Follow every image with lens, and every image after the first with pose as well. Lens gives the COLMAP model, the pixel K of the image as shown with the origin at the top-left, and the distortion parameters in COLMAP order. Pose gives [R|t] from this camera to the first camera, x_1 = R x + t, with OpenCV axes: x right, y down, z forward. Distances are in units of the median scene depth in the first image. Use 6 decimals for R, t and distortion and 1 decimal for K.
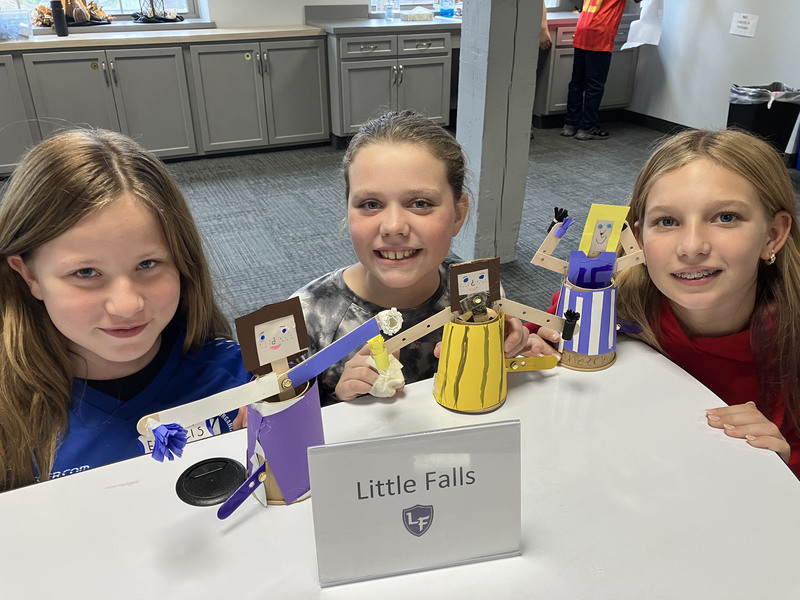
lens RADIAL K [[655.6, 0, 404.0], [0, 655.6, 305.8], [0, 0, 1]] dist [0.012883, -0.011184]
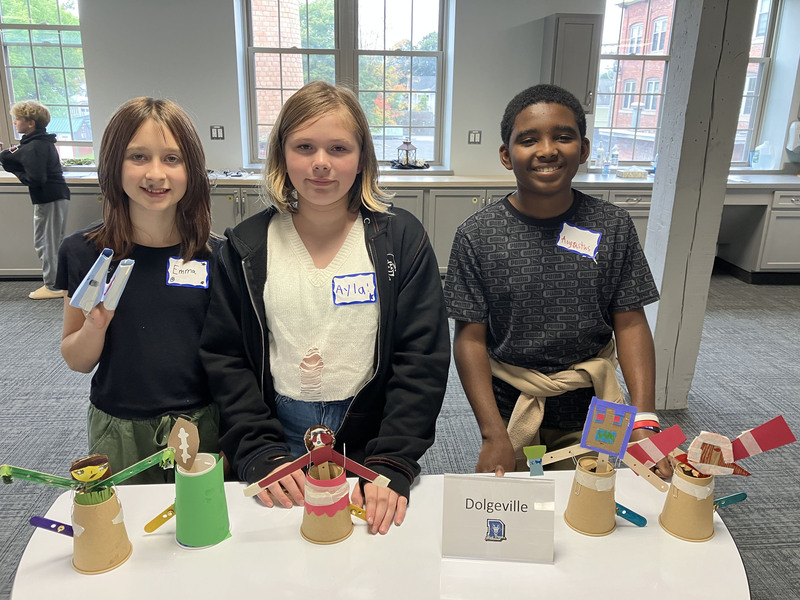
lens RADIAL K [[654.8, 0, 402.2], [0, 654.8, 296.0], [0, 0, 1]] dist [0.027542, -0.045151]
pose [[0.941154, 0.115760, -0.317535, 0.033461], [-0.174129, 0.971304, -0.162011, 0.004425], [0.289669, 0.207770, 0.934304, -0.106842]]
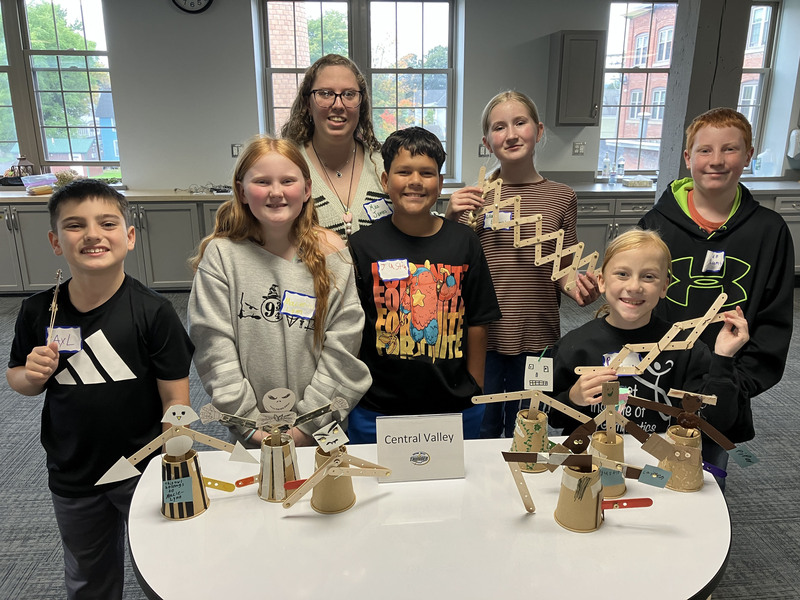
lens RADIAL K [[655.6, 0, 404.0], [0, 655.6, 305.8], [0, 0, 1]] dist [0.012883, -0.011184]
pose [[0.939346, 0.099163, -0.328322, 0.037580], [-0.160157, 0.973331, -0.164243, 0.021639], [0.303280, 0.206864, 0.930177, -0.152552]]
